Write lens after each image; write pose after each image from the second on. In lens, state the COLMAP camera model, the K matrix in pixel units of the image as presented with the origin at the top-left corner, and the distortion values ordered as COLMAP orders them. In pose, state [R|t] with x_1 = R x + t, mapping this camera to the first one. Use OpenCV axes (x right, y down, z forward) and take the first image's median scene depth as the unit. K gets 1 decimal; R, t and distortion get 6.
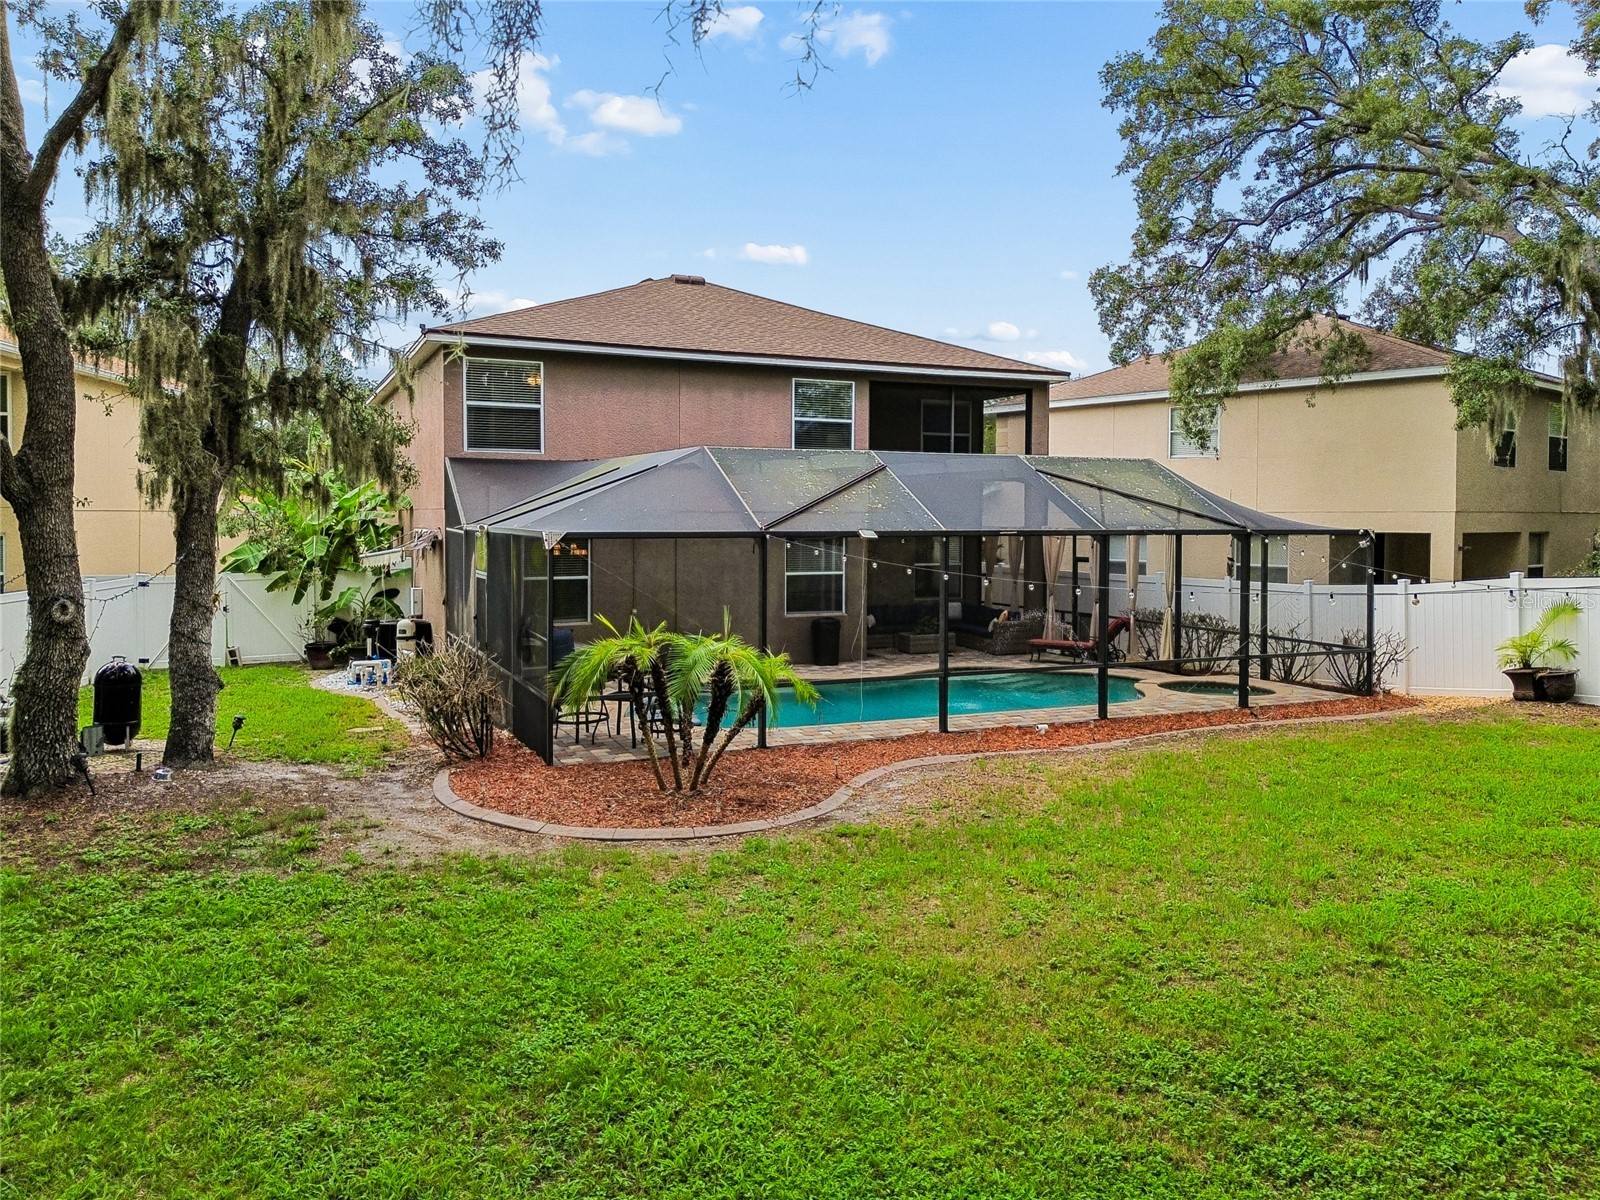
lens RADIAL K [[1113.0, 0, 800.5], [0, 1113.0, 587.4], [0, 0, 1]] dist [0.061736, -0.047026]
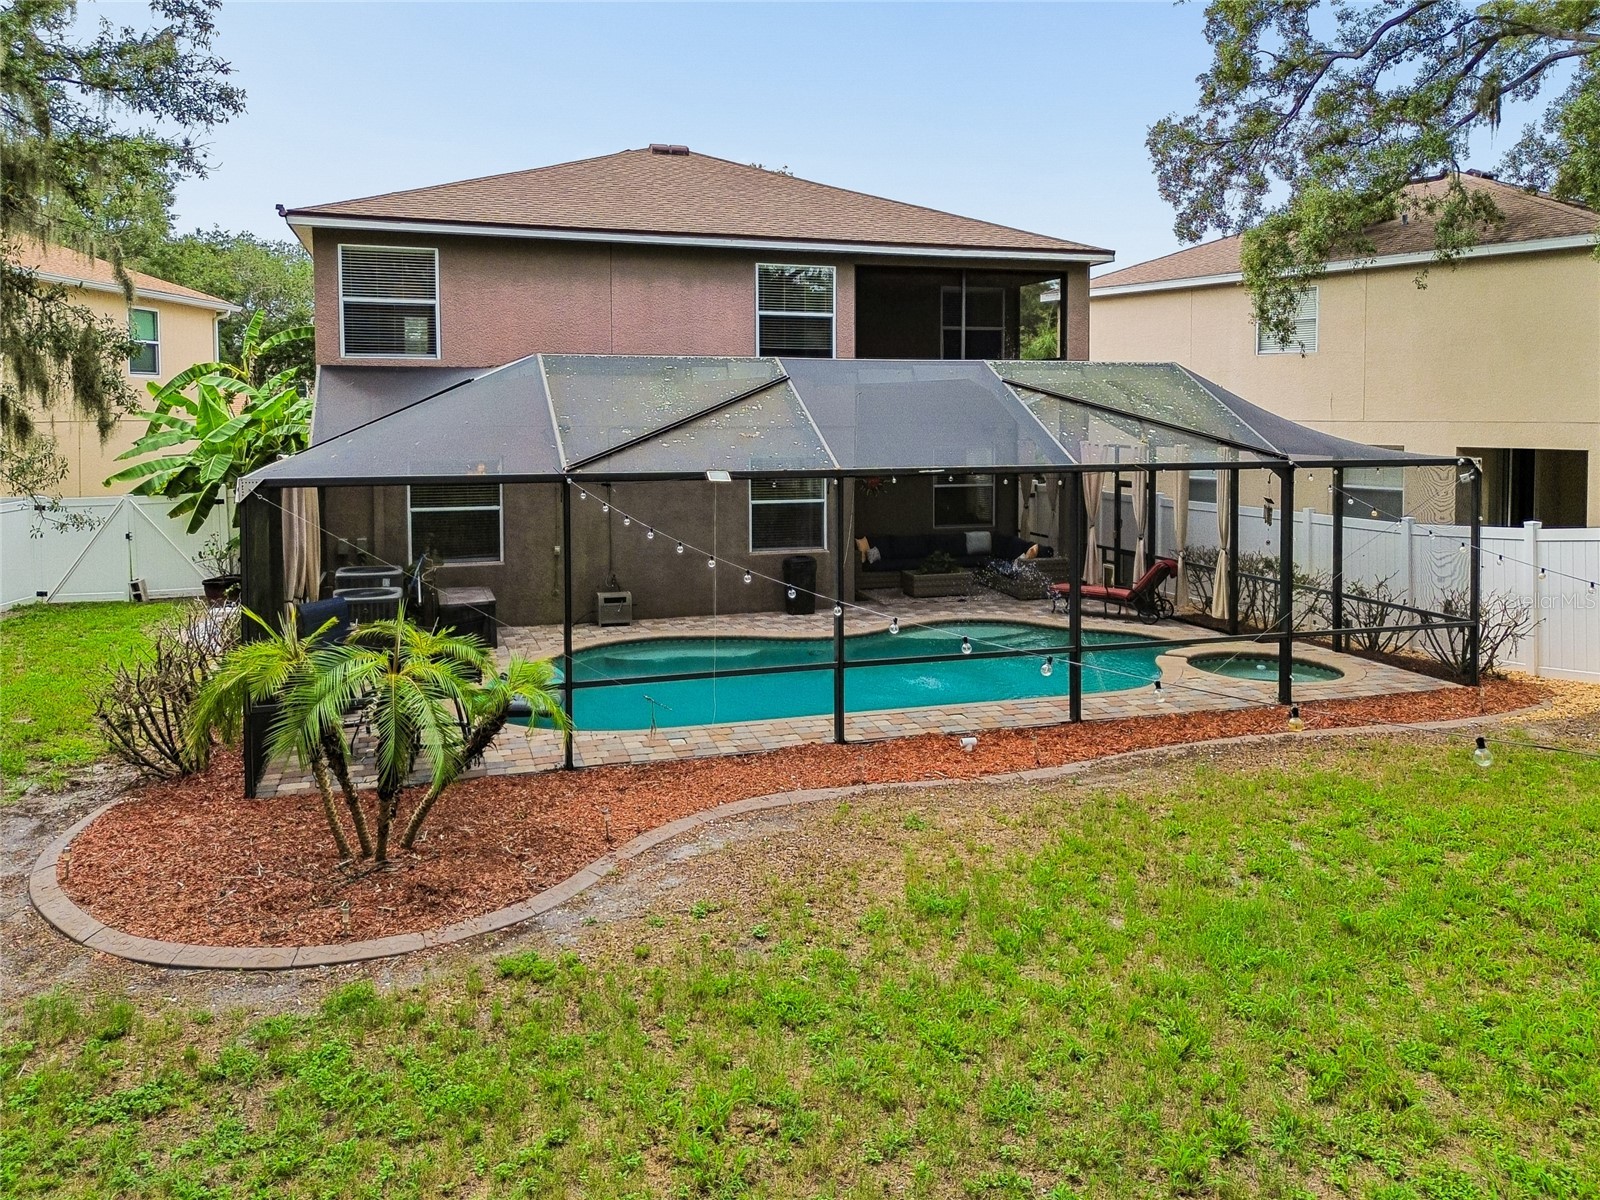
lens RADIAL K [[1176.6, 0, 796.7], [0, 1176.6, 495.0], [0, 0, 1]] dist [0.054826, -0.036943]
pose [[0.994533, 0.004555, -0.104320, 0.107794], [-0.003683, 0.999957, 0.008548, -0.023668], [0.104354, -0.008117, 0.994507, 0.134118]]
